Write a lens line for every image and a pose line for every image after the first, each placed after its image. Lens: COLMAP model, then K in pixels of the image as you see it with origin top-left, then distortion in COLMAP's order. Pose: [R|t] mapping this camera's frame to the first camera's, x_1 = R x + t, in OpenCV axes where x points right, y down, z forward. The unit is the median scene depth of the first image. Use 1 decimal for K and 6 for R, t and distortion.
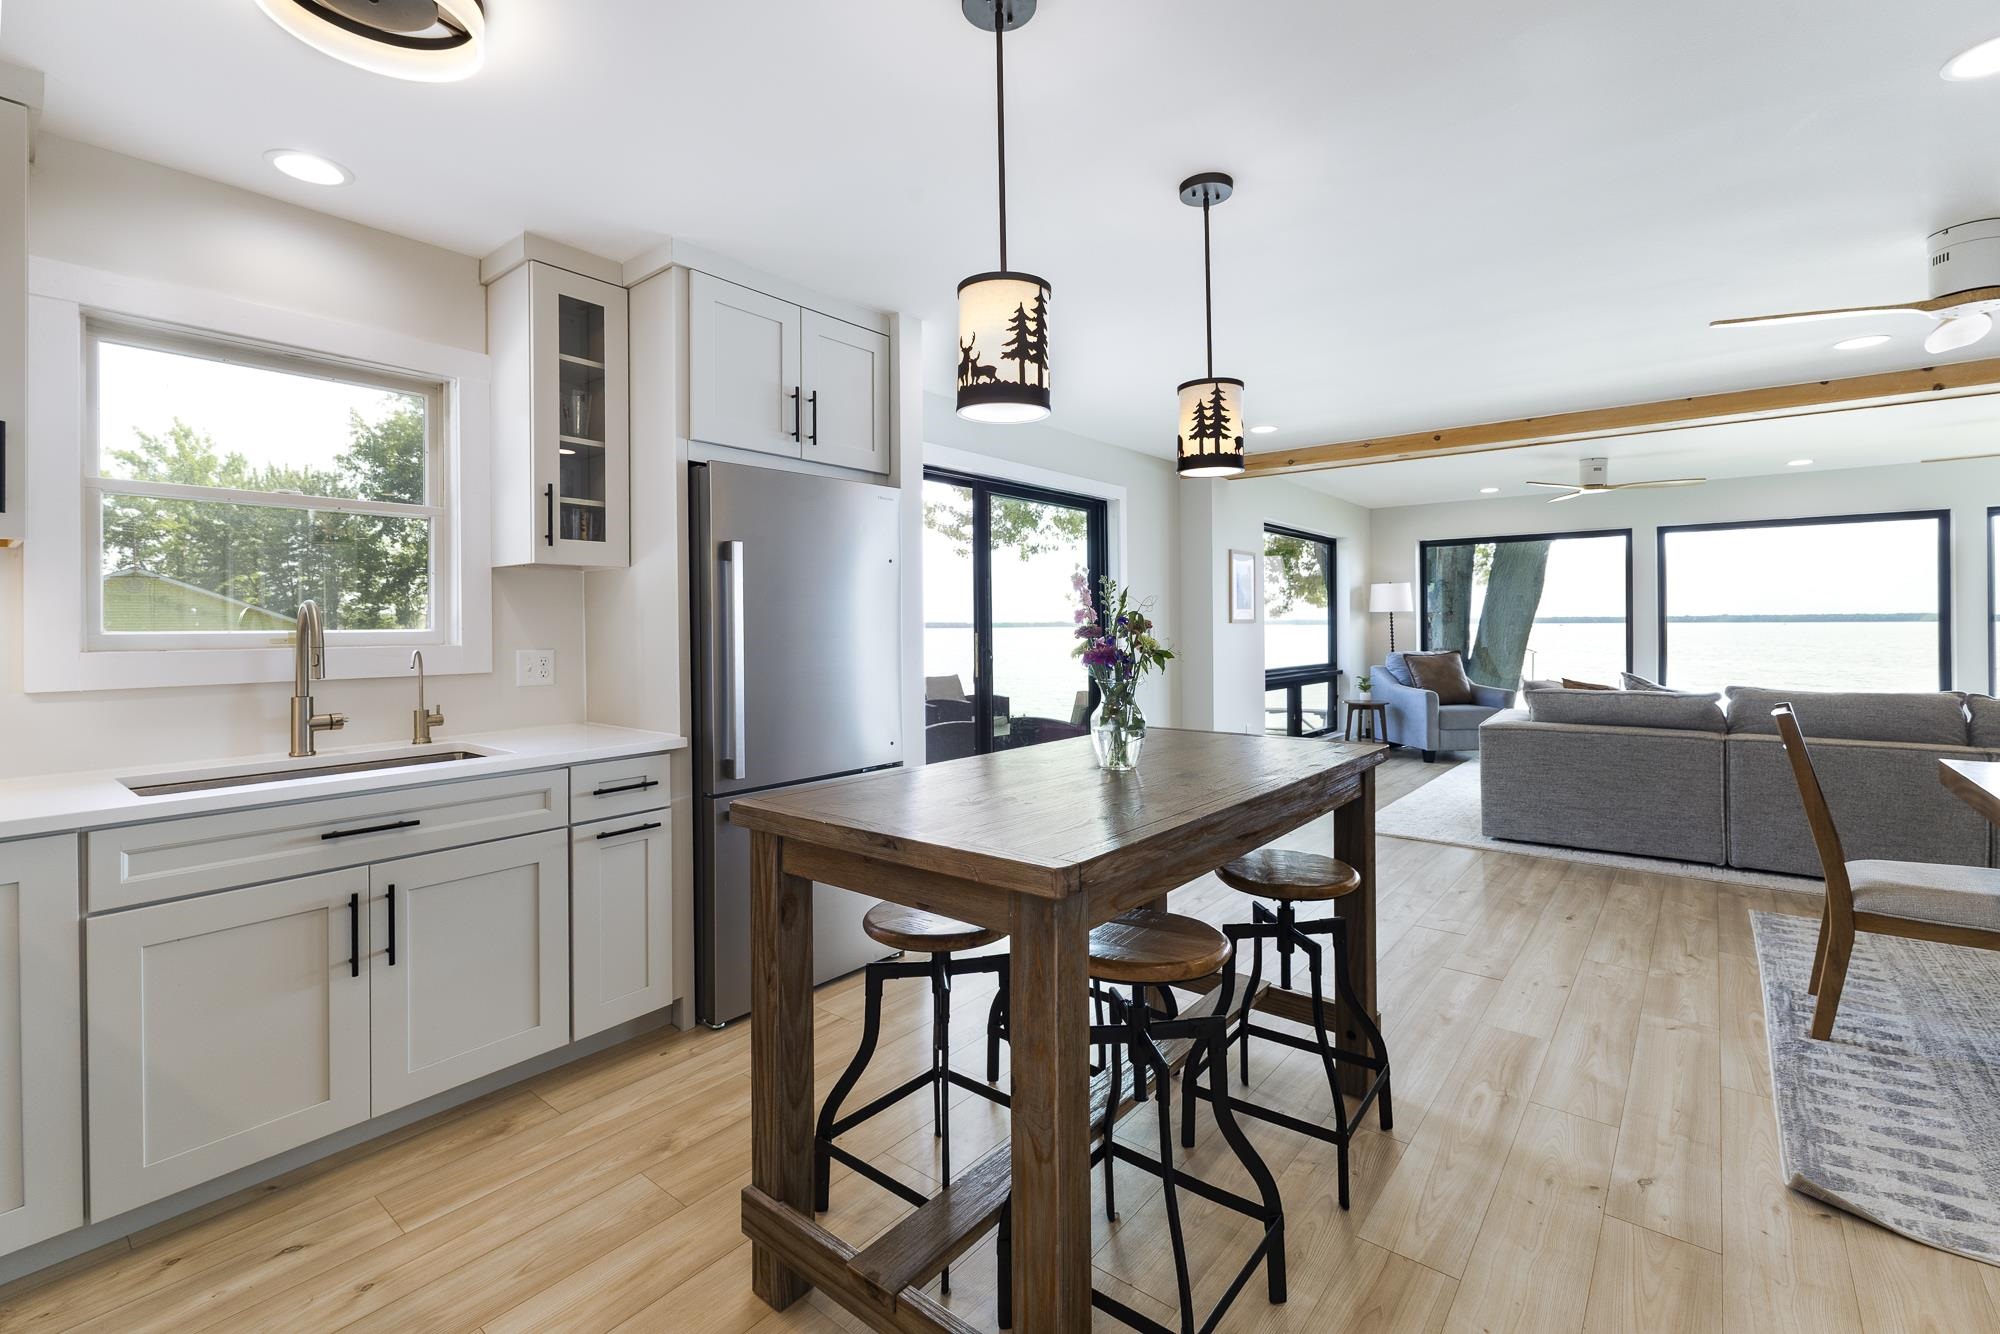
lens RADIAL K [[875.4, 0, 999.3], [0, 875.4, 619.1], [0, 0, 1]] dist [0.008583, -0.000209]
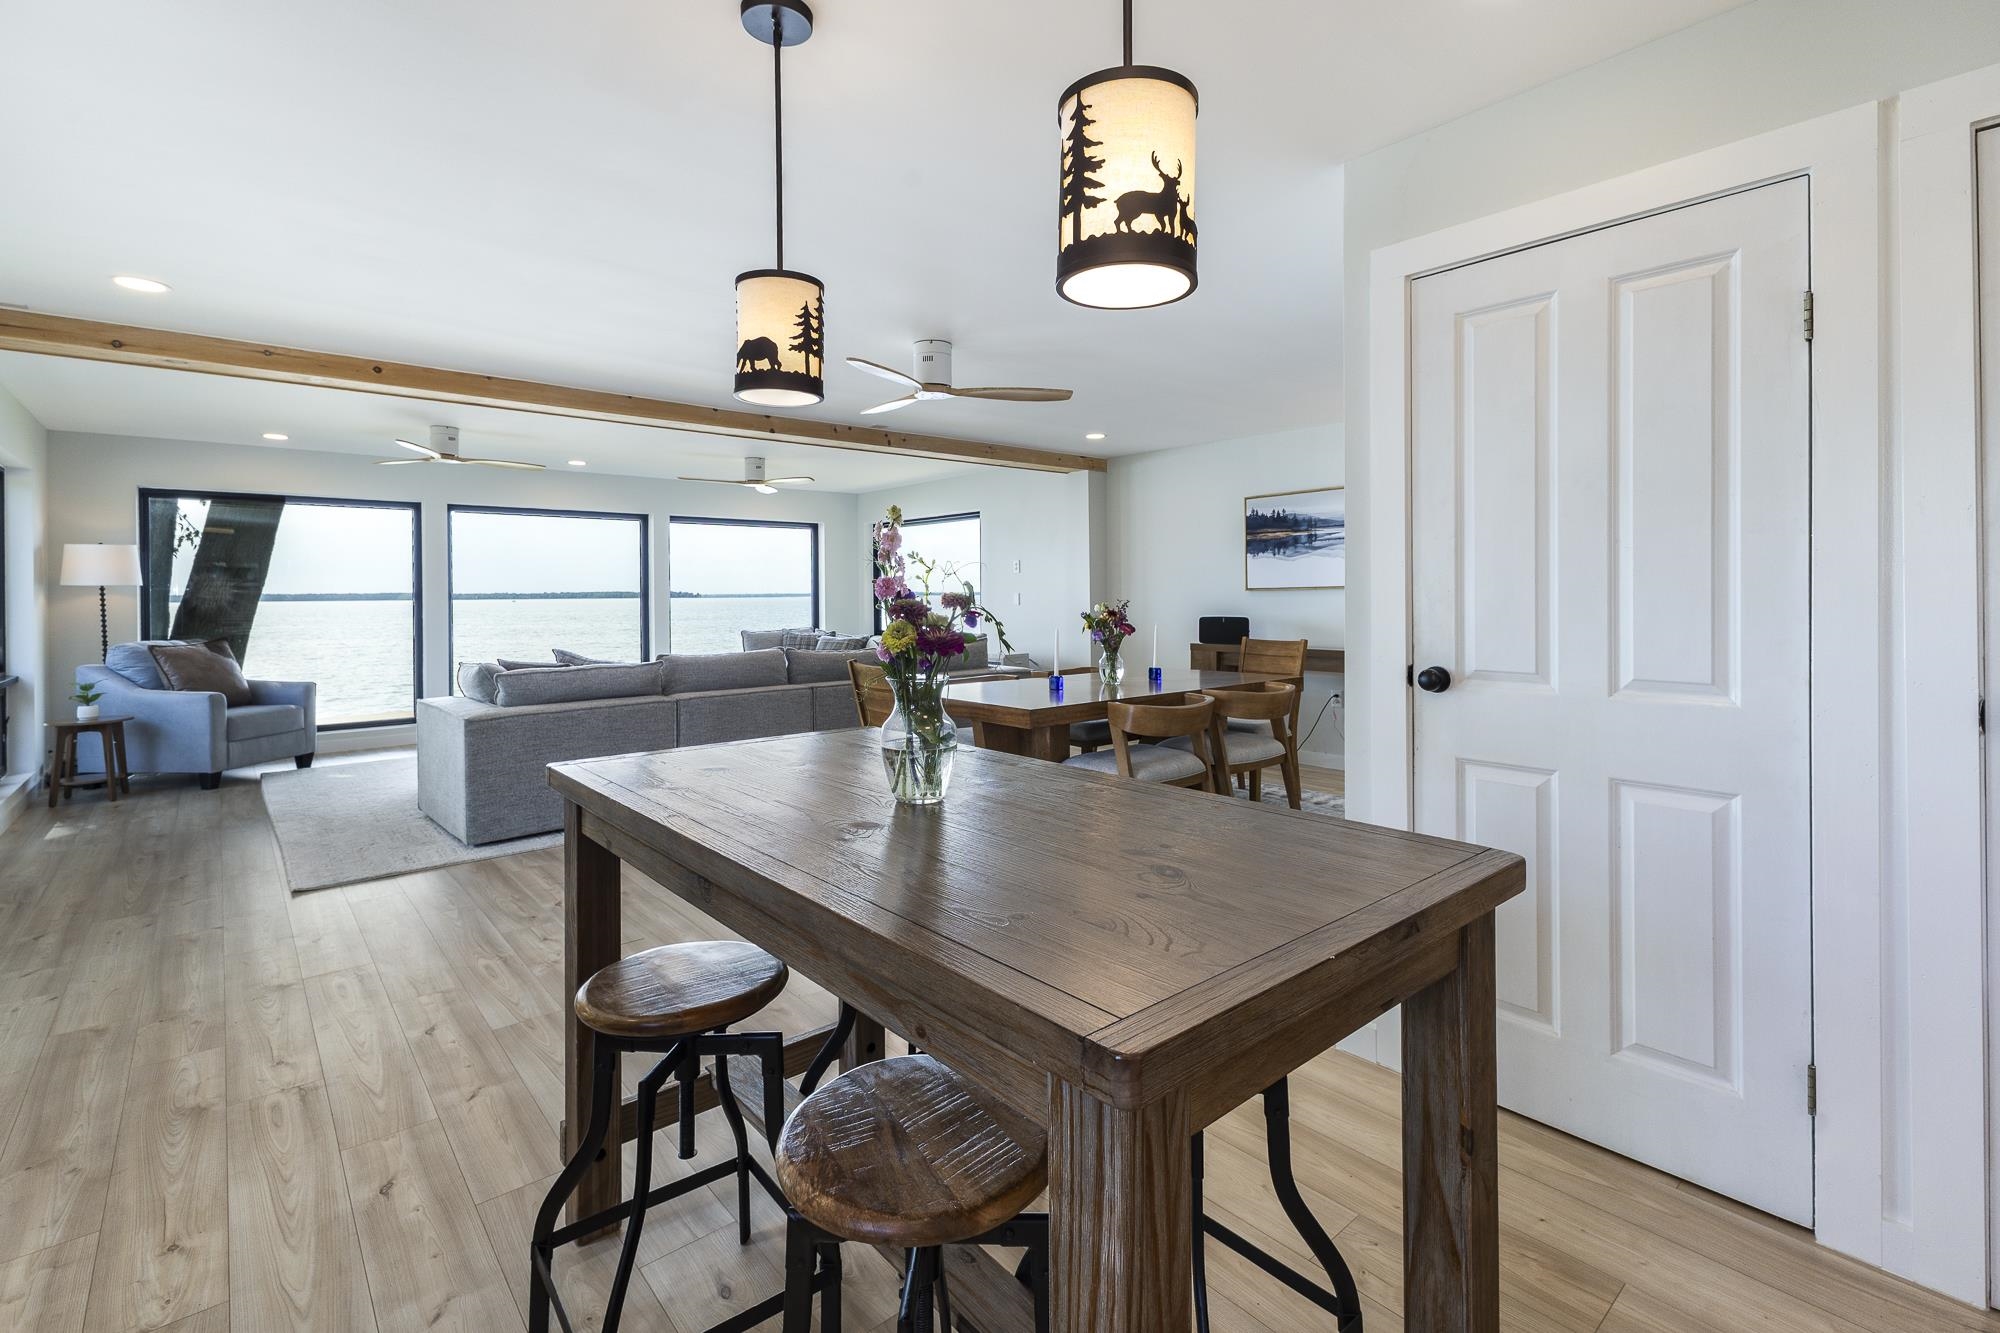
lens RADIAL K [[899.2, 0, 1003.5], [0, 899.2, 597.8], [0, 0, 1]] dist [0.004731, 0.000078]
pose [[0.175211, -0.000750, 0.984531, -0.407686], [0.000124, 1.000000, 0.000740, 0.002063], [-0.984531, -0.000008, 0.175211, 0.569363]]
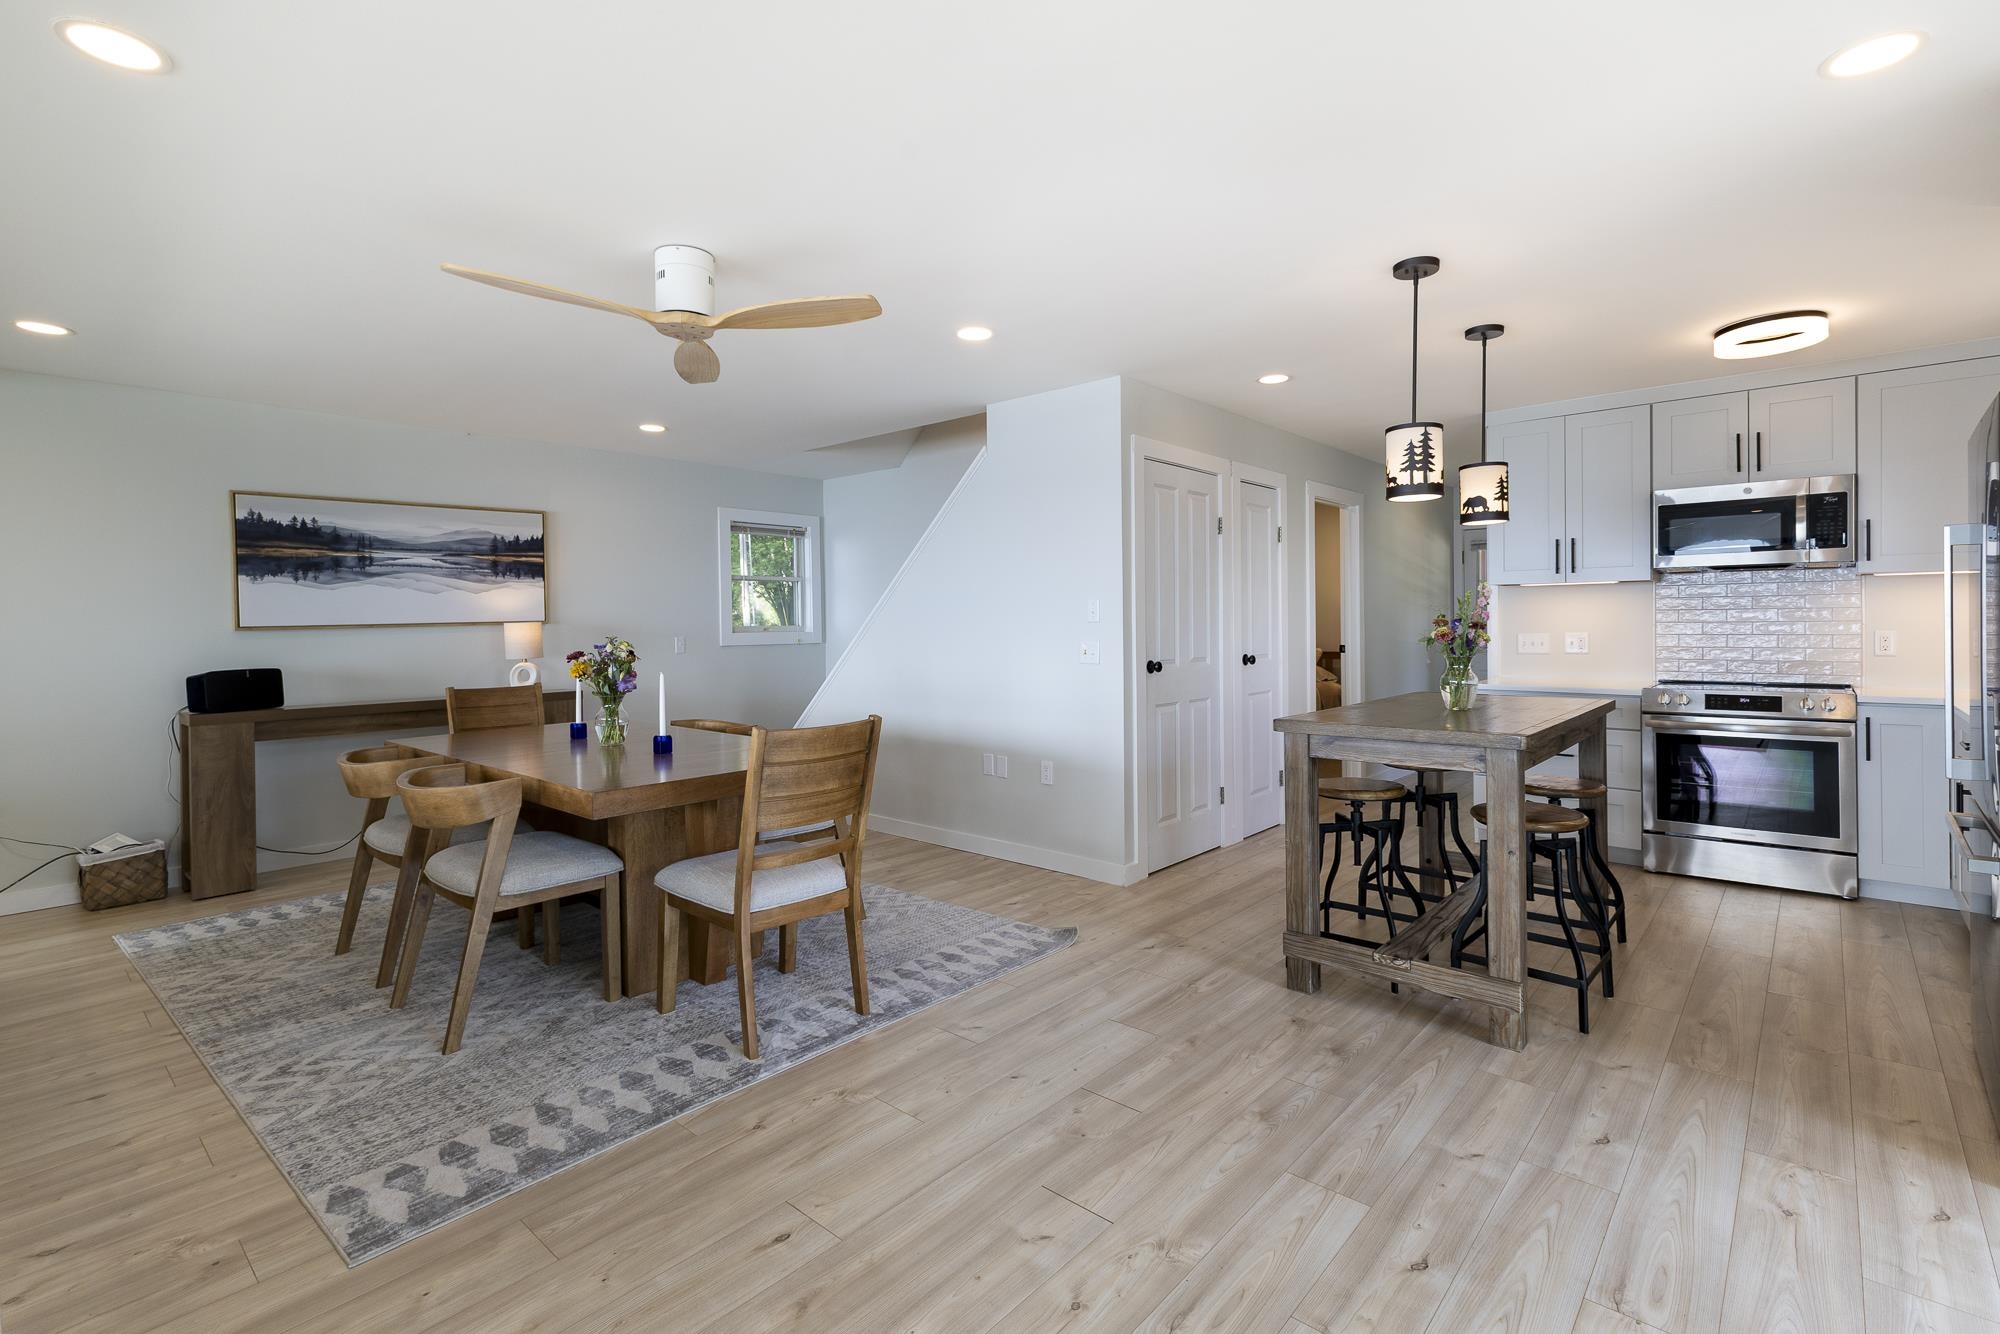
lens RADIAL K [[916.0, 0, 991.8], [0, 916.0, 627.6], [0, 0, 1]] dist [0.010652, -0.000447]
pose [[-0.998431, 0.016699, 0.053439, 0.646525], [0.016788, 0.999858, 0.001223, 0.001535], [-0.053411, 0.002118, -0.998570, 1.952232]]
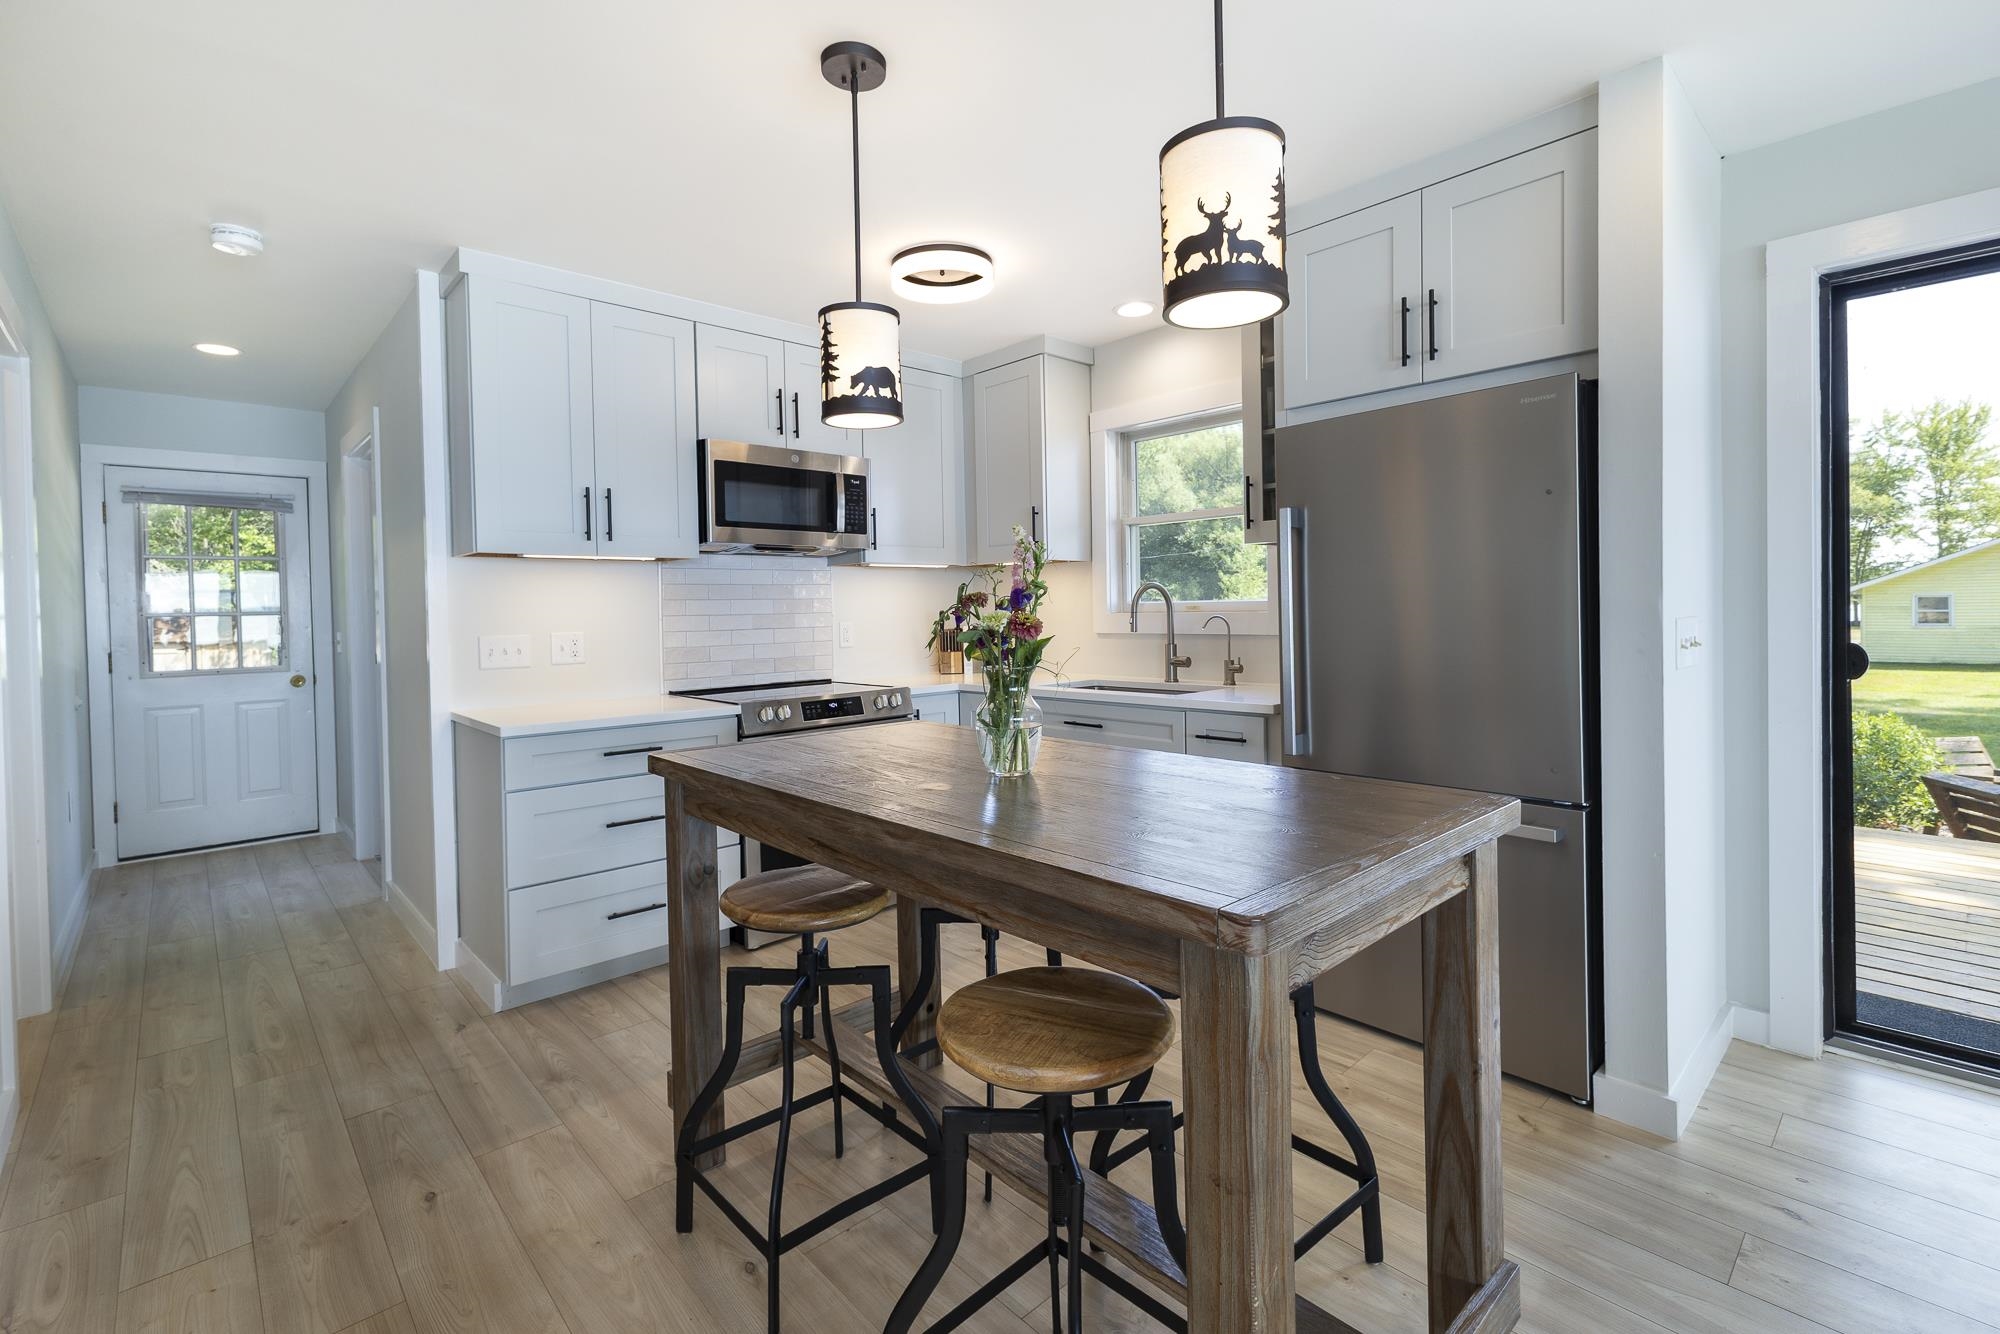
lens RADIAL K [[893.4, 0, 1011.0], [0, 893.4, 621.2], [0, 0, 1]] dist [0.005252, 0.000155]
pose [[-0.135705, 0.023411, -0.990473, 0.683253], [0.024042, 0.999504, 0.020331, 0.007986], [0.990458, -0.021054, -0.136201, 0.792404]]
